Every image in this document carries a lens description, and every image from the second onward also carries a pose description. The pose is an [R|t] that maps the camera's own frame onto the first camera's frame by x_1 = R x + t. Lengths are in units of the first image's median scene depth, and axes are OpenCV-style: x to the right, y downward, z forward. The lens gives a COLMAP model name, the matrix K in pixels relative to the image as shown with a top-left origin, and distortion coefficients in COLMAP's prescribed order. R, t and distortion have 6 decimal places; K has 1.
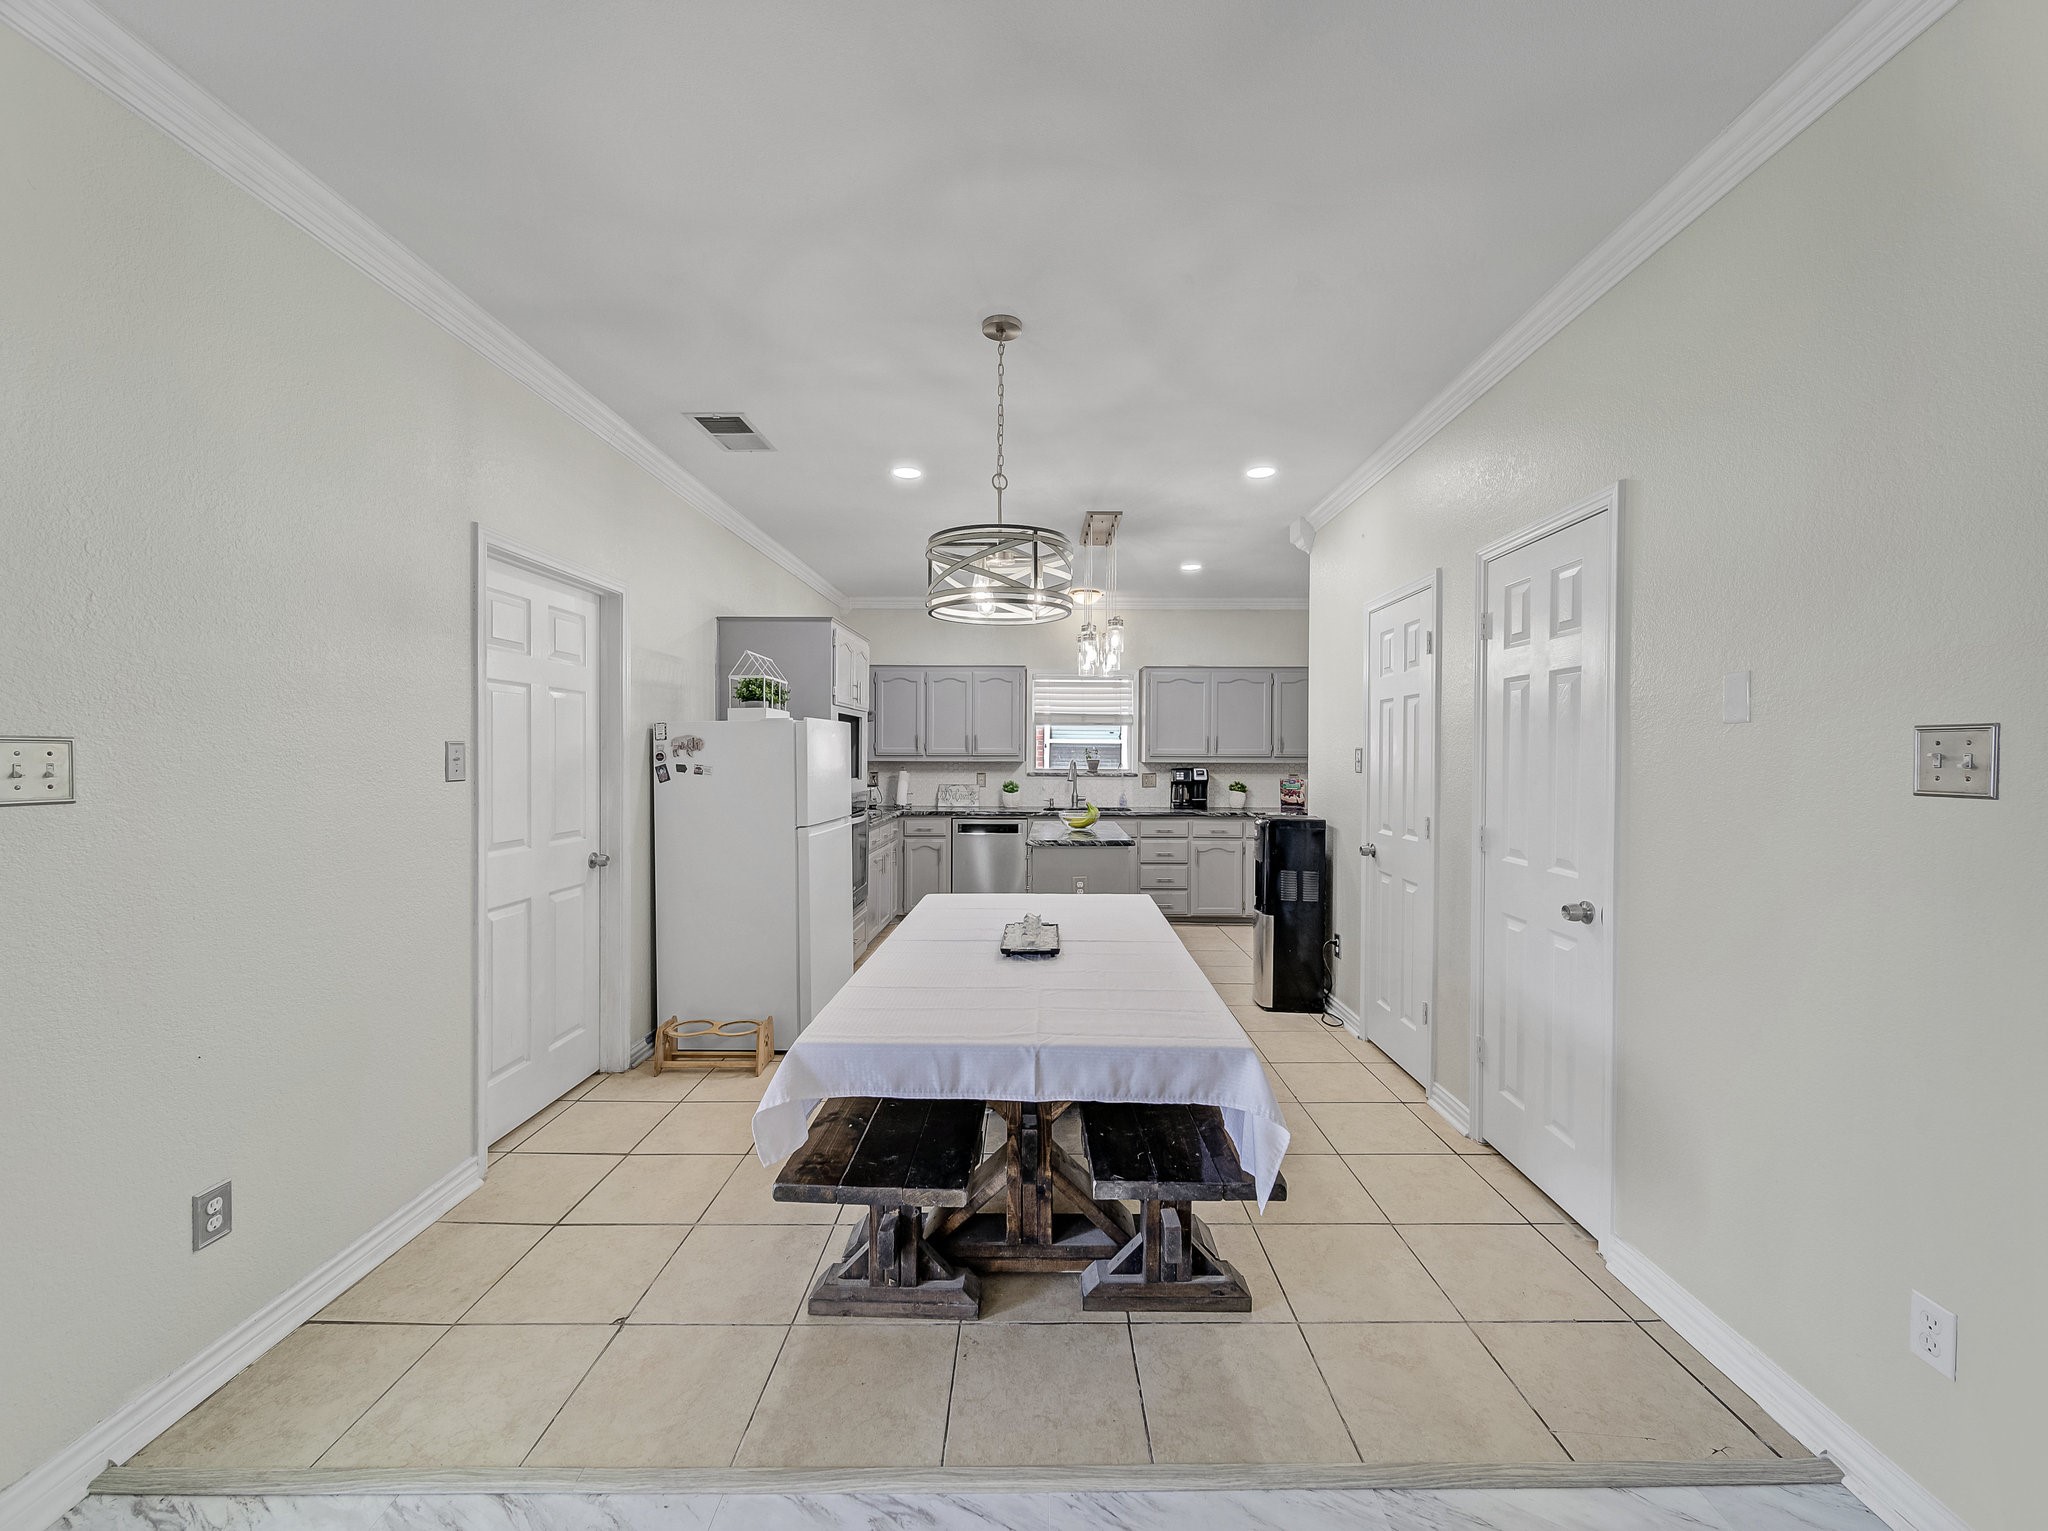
lens RADIAL K [[793.5, 0, 1031.3], [0, 793.5, 760.4], [0, 0, 1]] dist [0.000054, 0.000036]
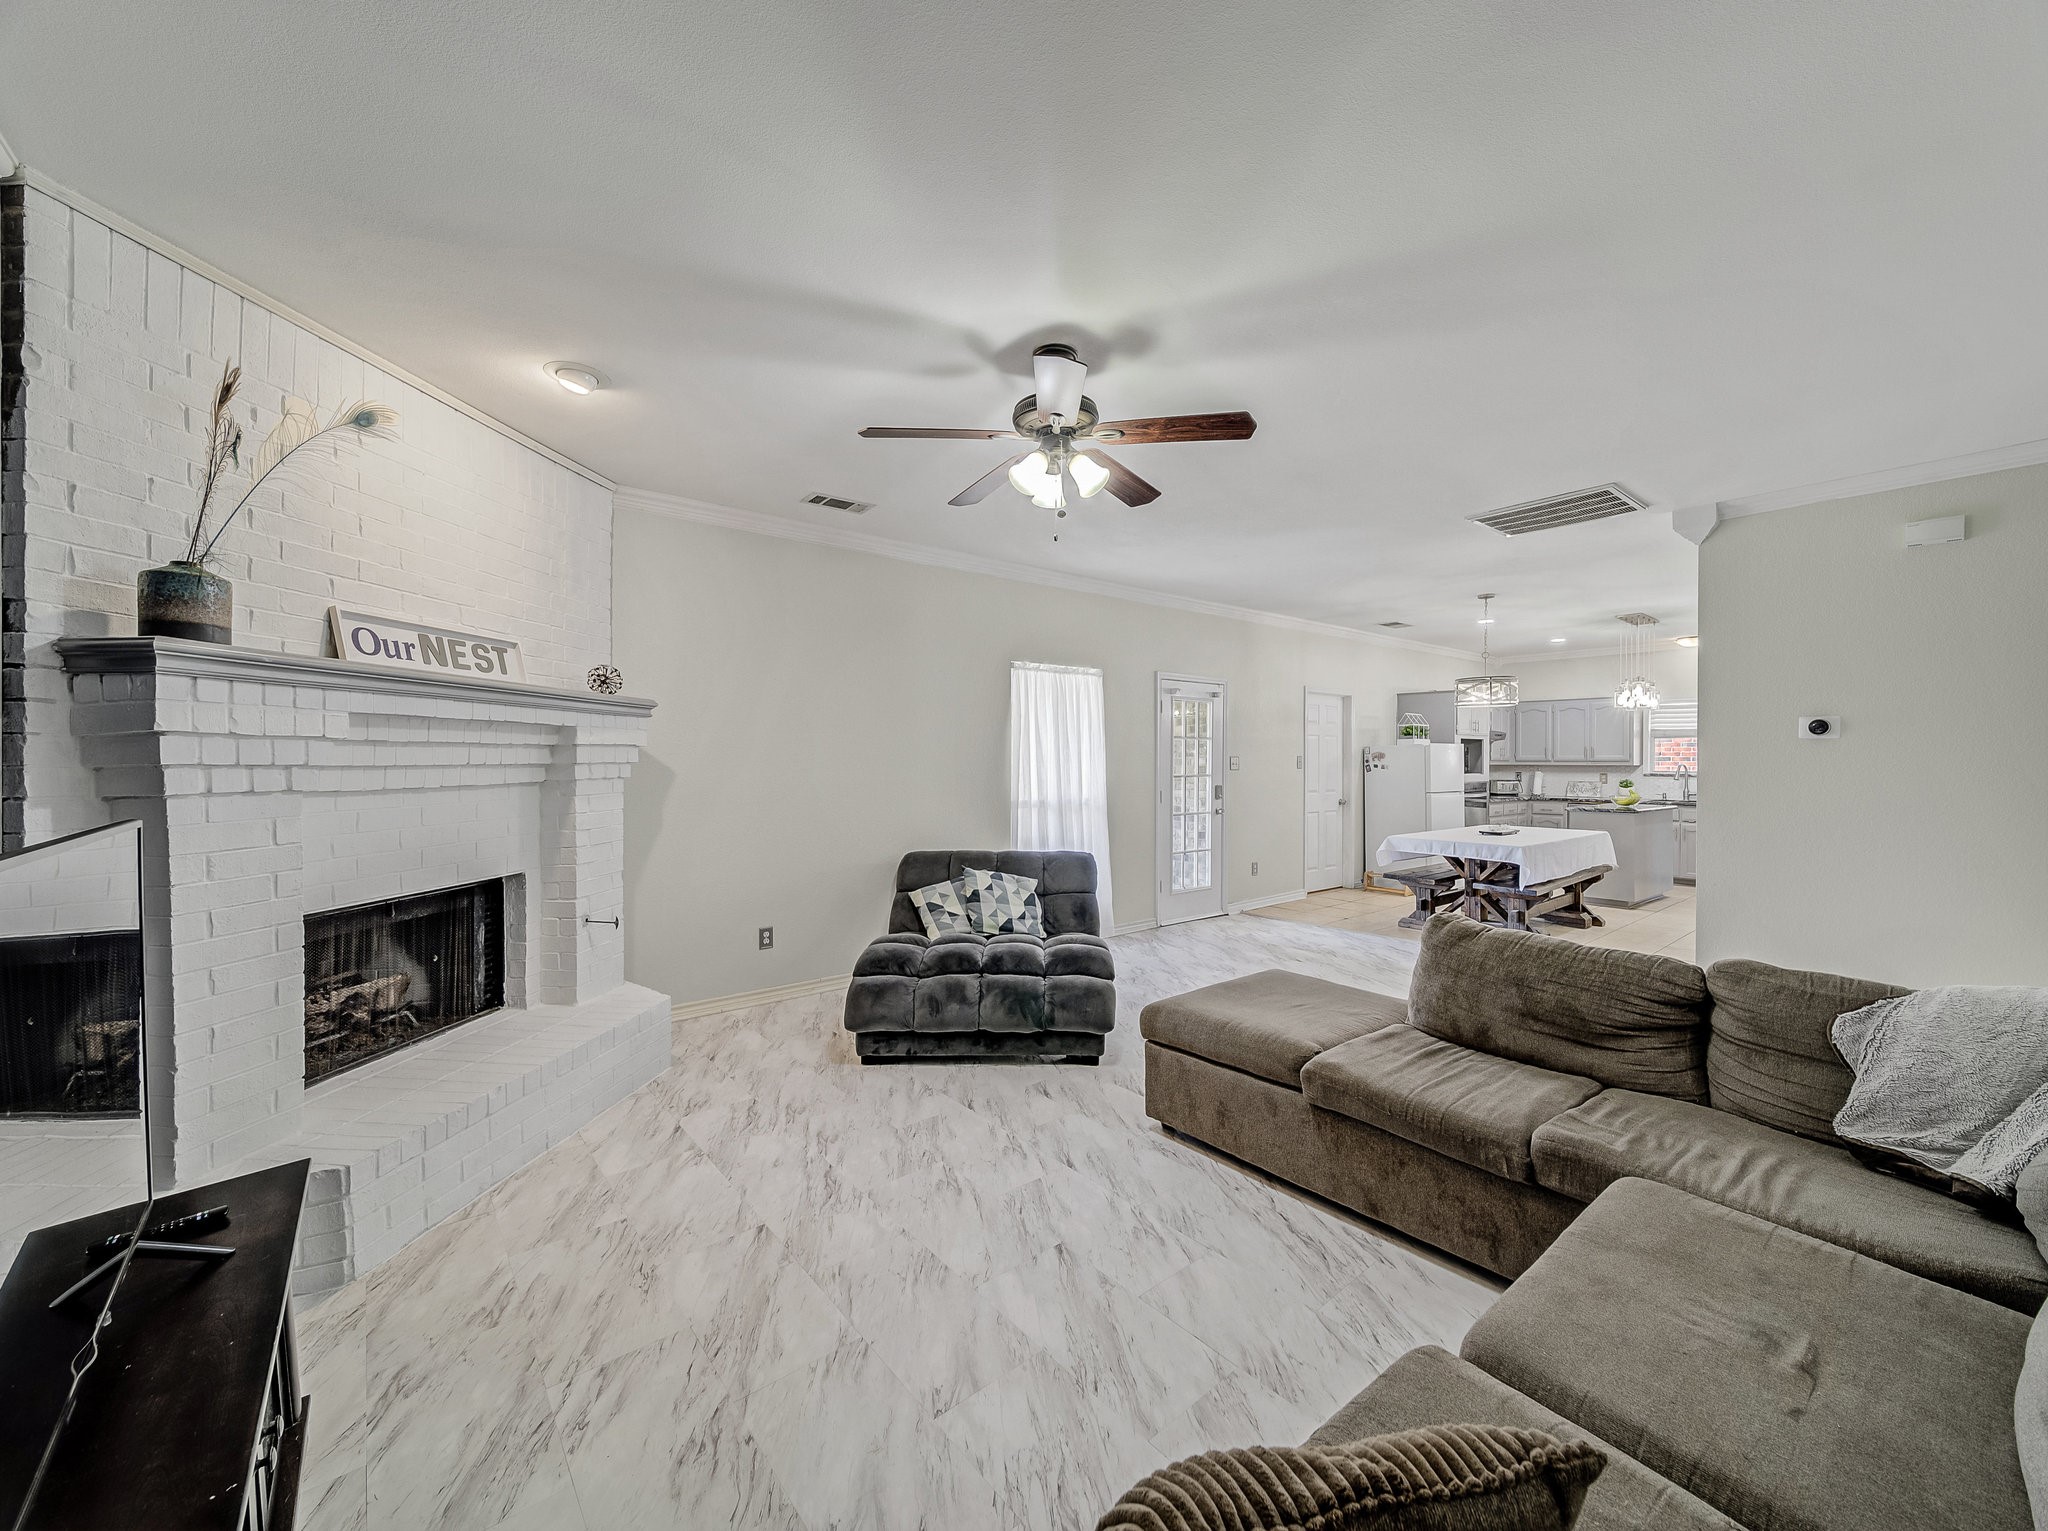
lens RADIAL K [[793.5, 0, 1031.3], [0, 793.5, 760.4], [0, 0, 1]] dist [0.000054, 0.000036]
pose [[0.634510, 0.000815, -0.772914, 0.609807], [-0.005975, 0.999975, -0.003850, 0.006985], [0.772892, 0.007061, 0.634499, -1.071989]]
